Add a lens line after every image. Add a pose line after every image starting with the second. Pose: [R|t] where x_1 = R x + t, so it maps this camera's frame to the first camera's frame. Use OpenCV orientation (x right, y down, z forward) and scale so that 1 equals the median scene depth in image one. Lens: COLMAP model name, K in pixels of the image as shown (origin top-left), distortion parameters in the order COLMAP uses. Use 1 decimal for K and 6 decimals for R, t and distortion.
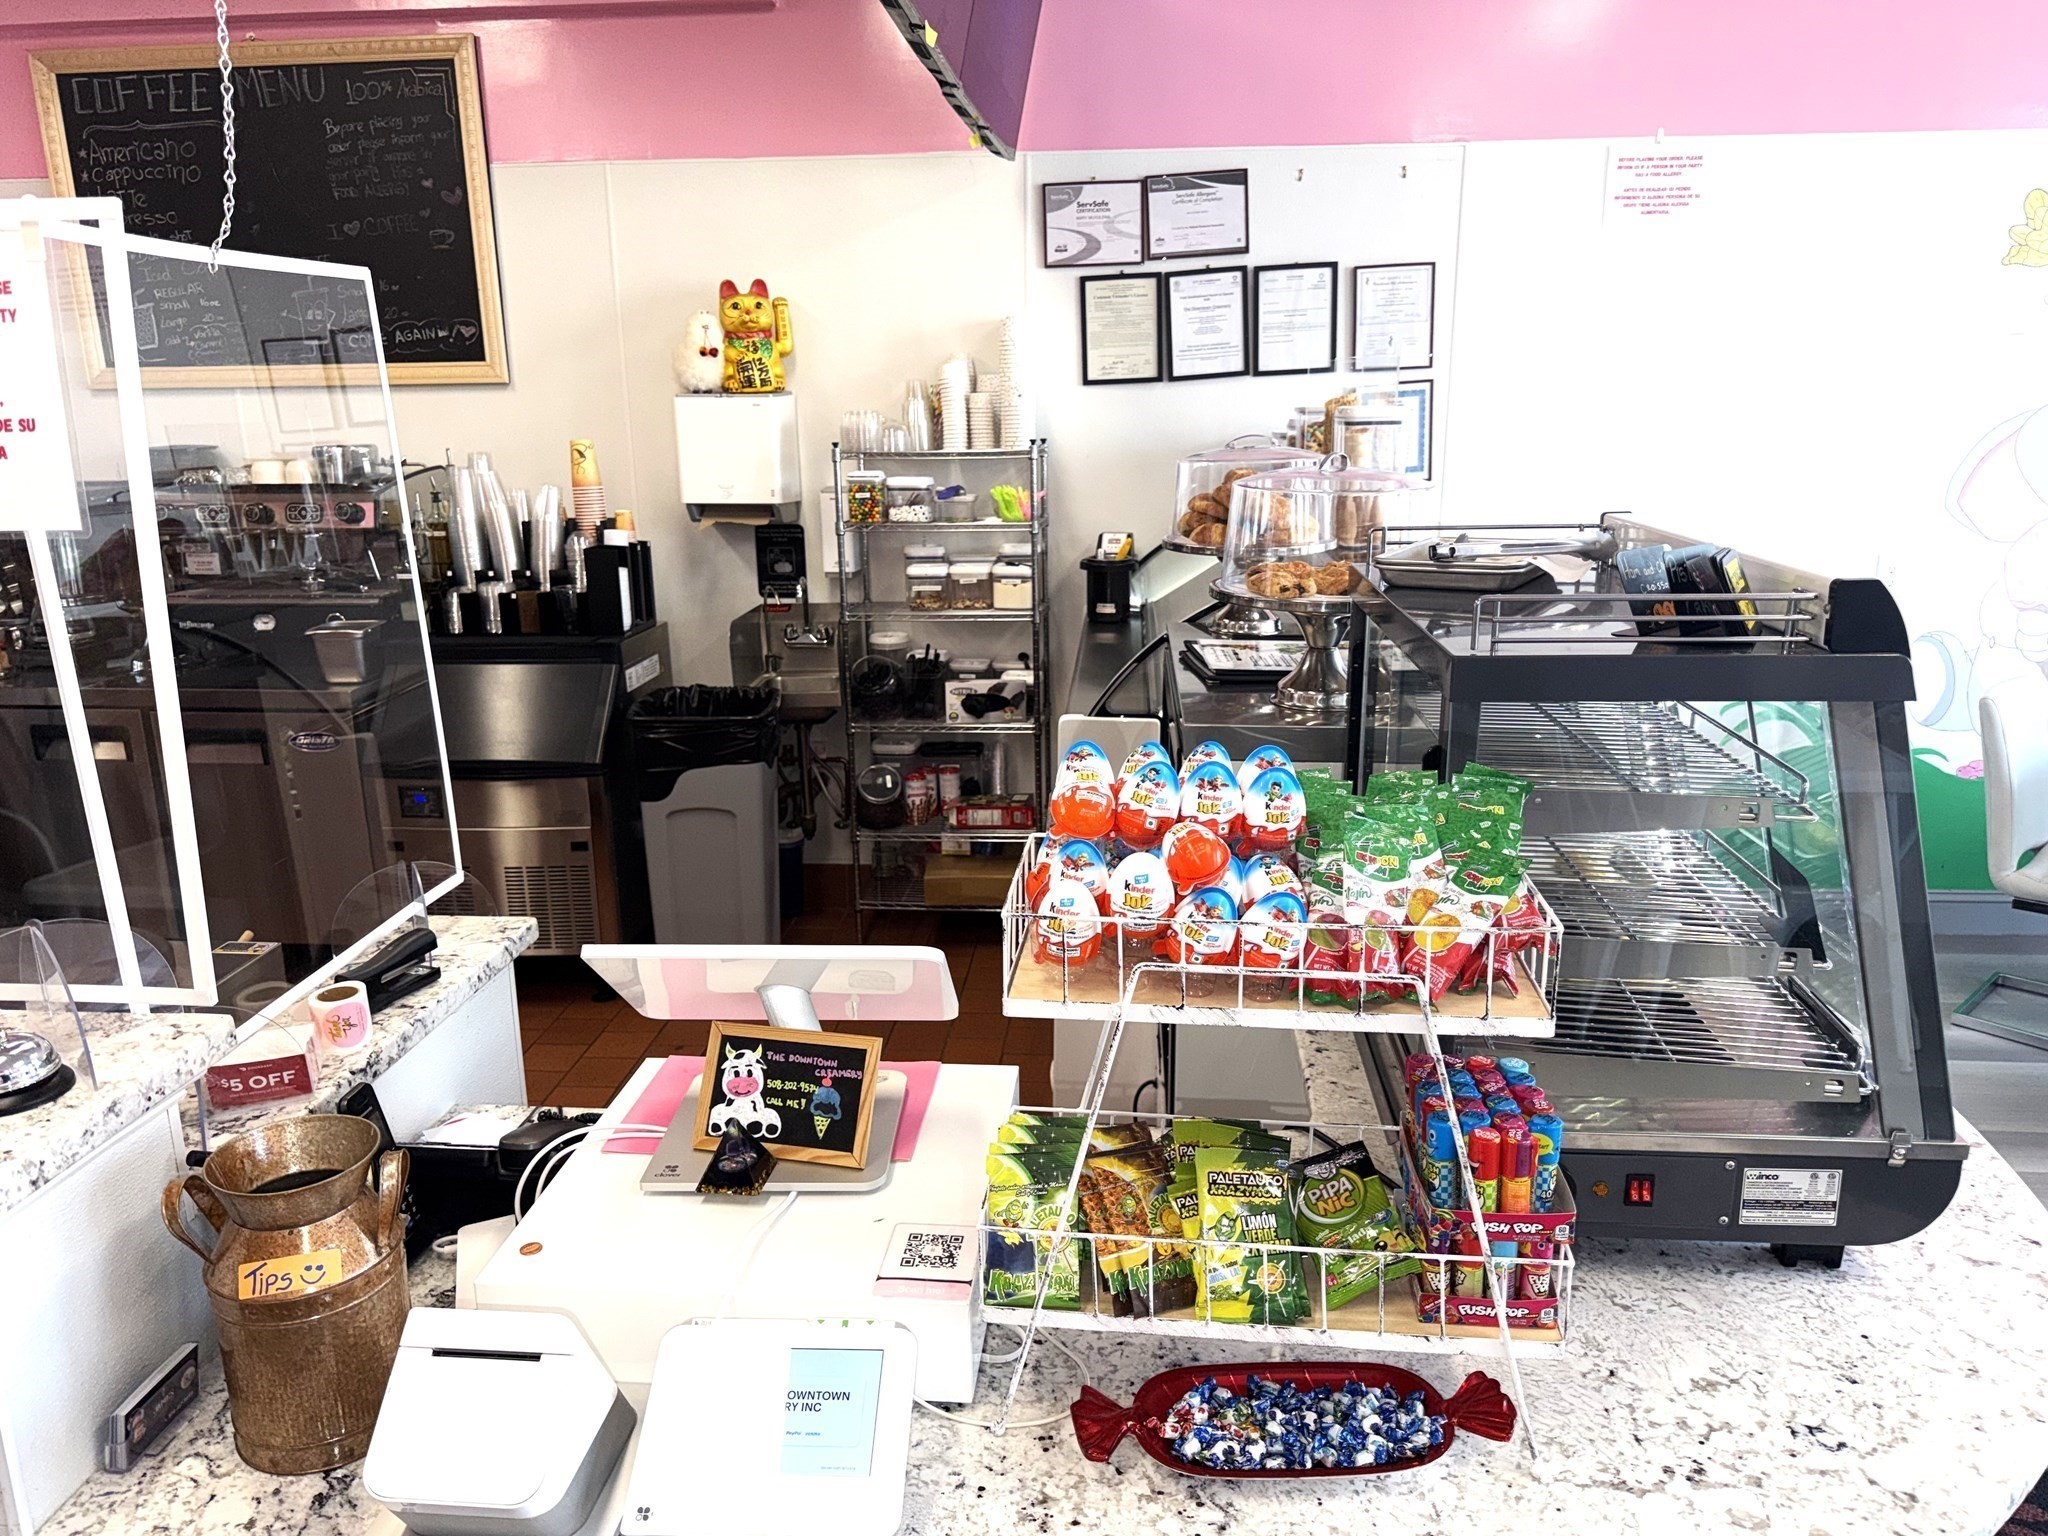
lens RADIAL K [[1442.7, 0, 1026.5], [0, 1442.7, 757.9], [0, 0, 1]] dist [0.045449, -0.060956]
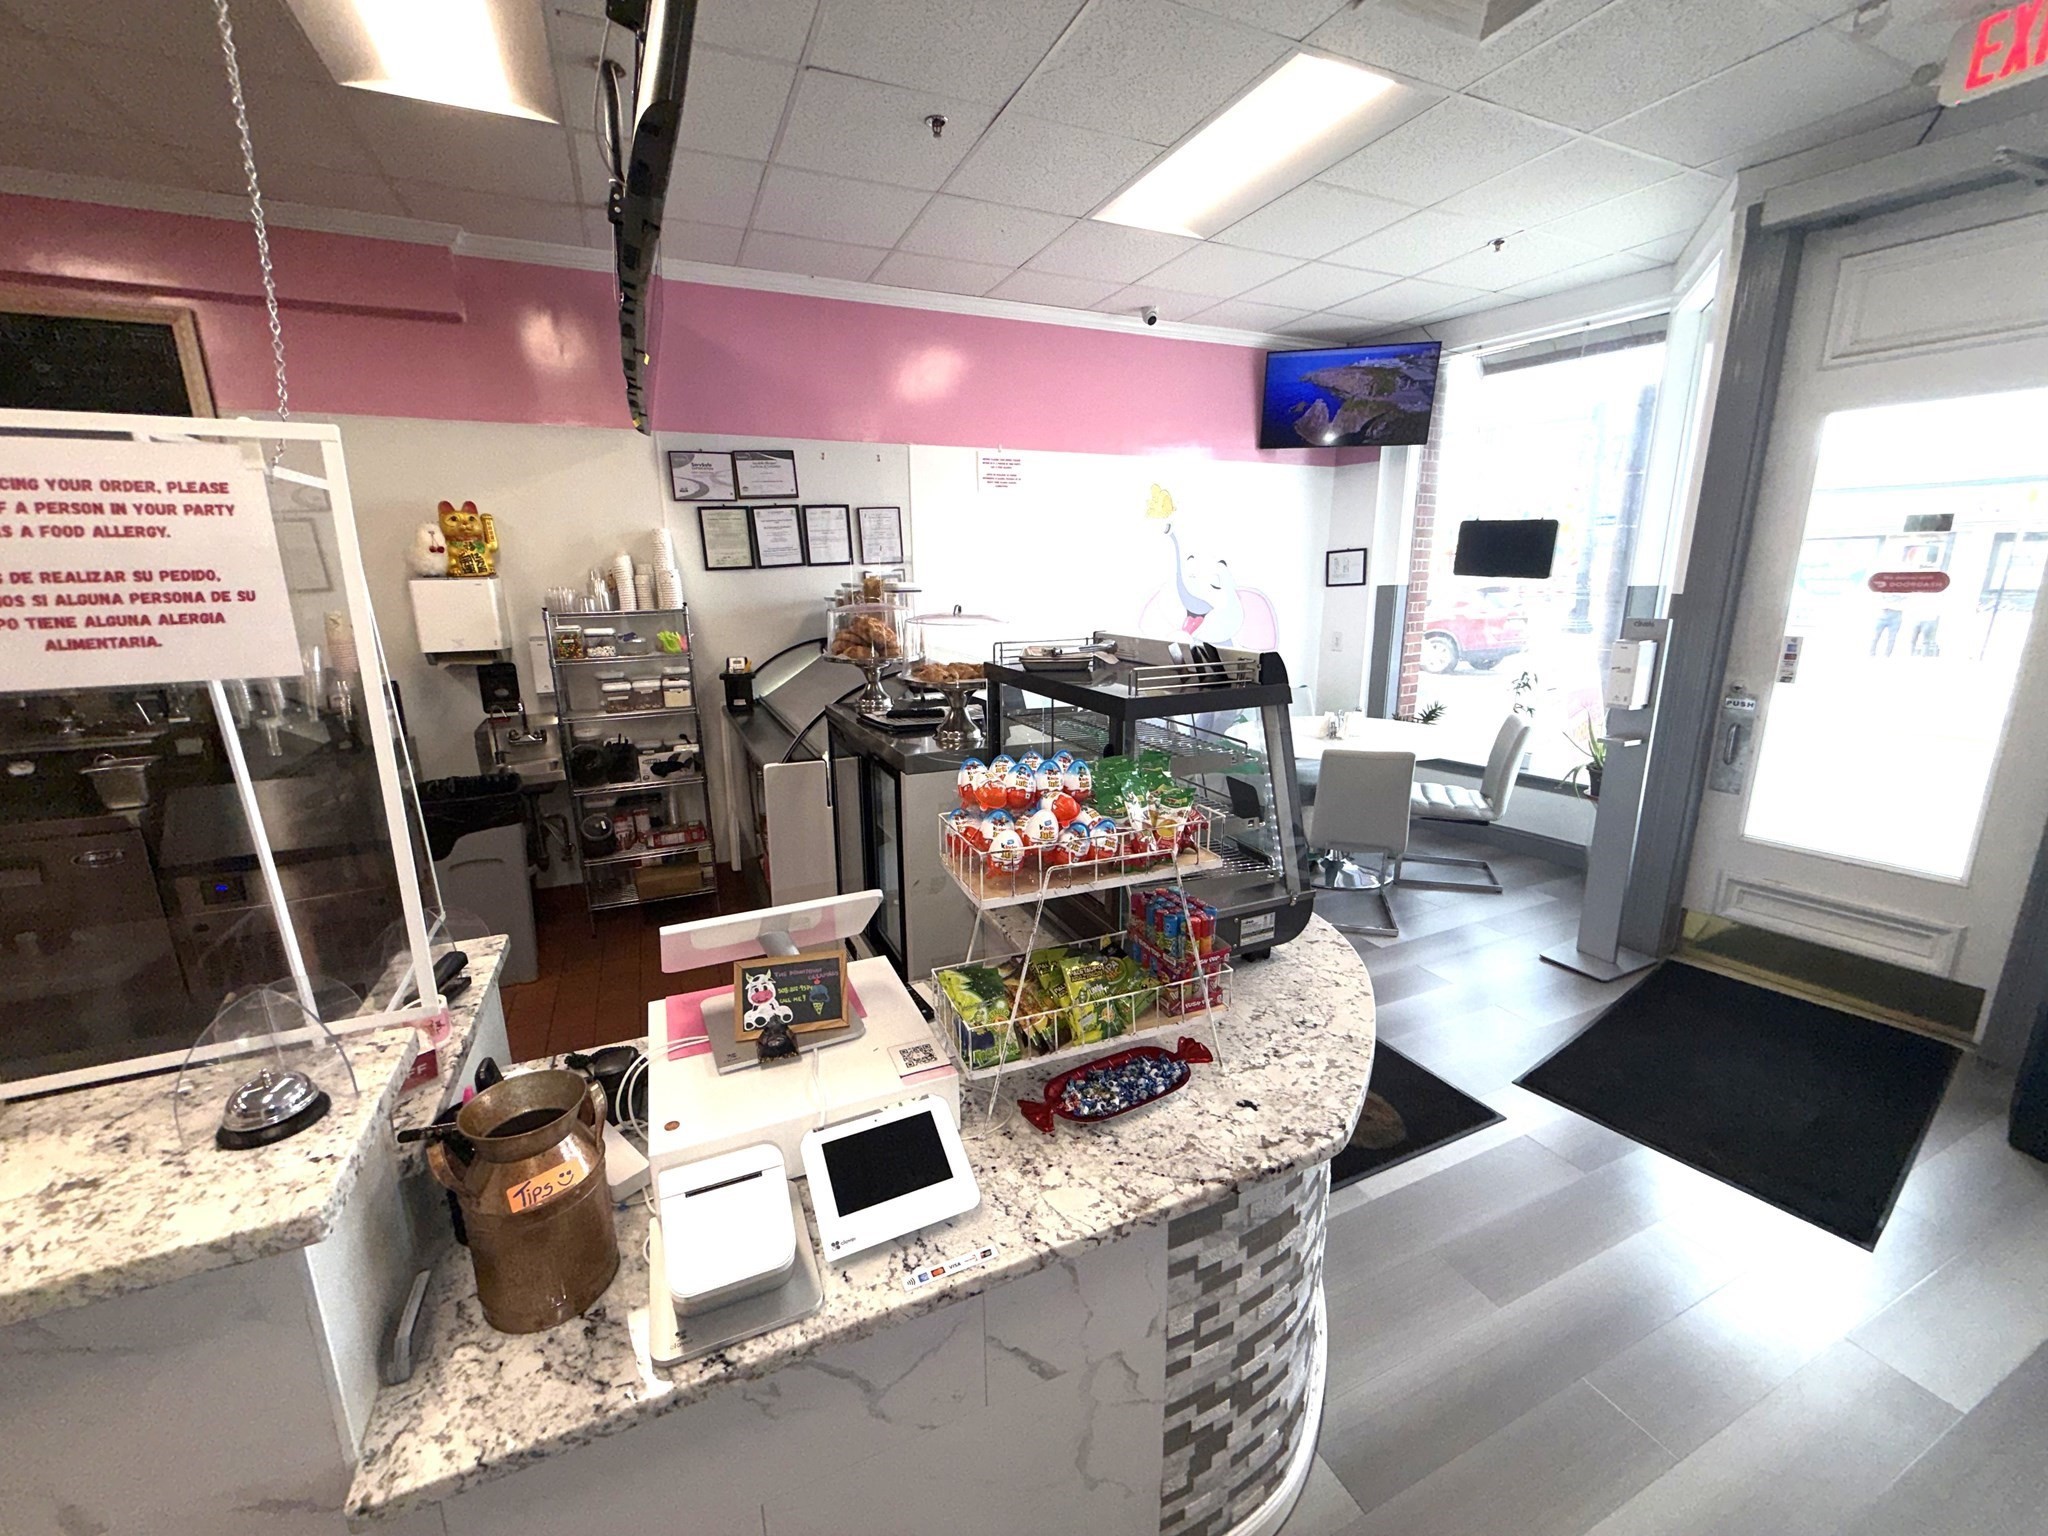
lens RADIAL K [[818.5, 0, 1014.9], [0, 818.5, 764.1], [0, 0, 1]] dist [-0.002993, 0.001217]
pose [[0.876989, -0.110114, 0.467724, -0.117037], [0.120660, 0.992666, 0.007460, -0.001659], [-0.465115, 0.049893, 0.883843, 0.014395]]
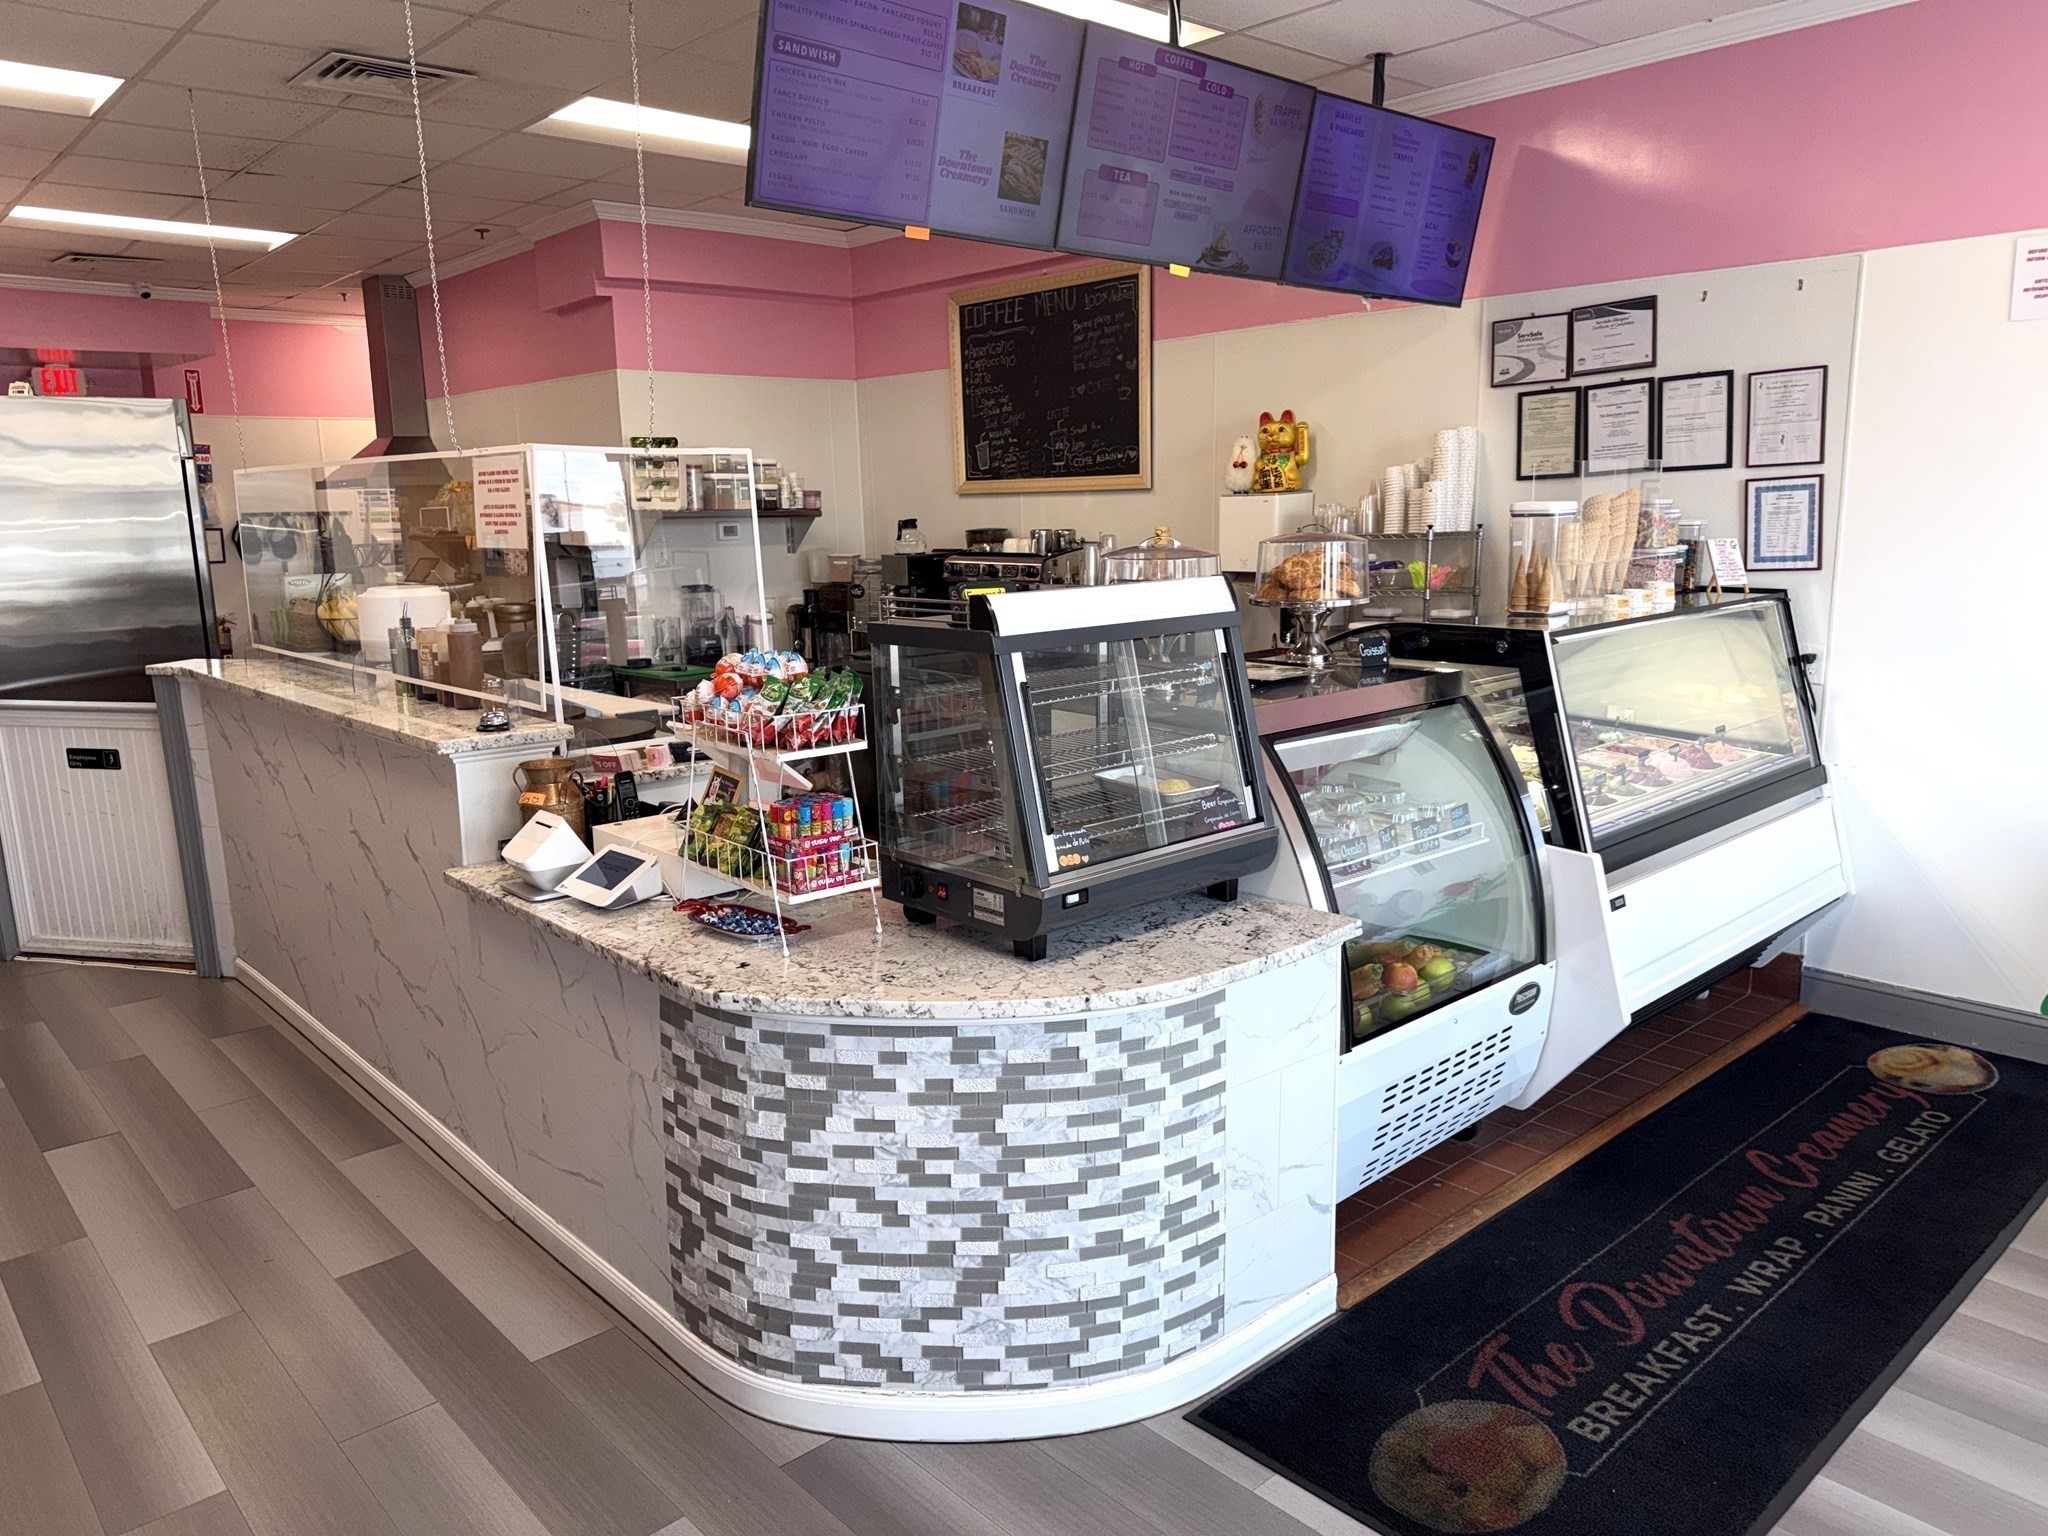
lens RADIAL K [[1442.7, 0, 1002.5], [0, 1442.7, 763.8], [0, 0, 1]] dist [0.045449, -0.060956]
pose [[0.724257, 0.119436, -0.679108, 0.591057], [-0.156153, 0.987707, 0.007176, 0.029782], [0.671617, 0.100848, 0.734003, -0.143389]]
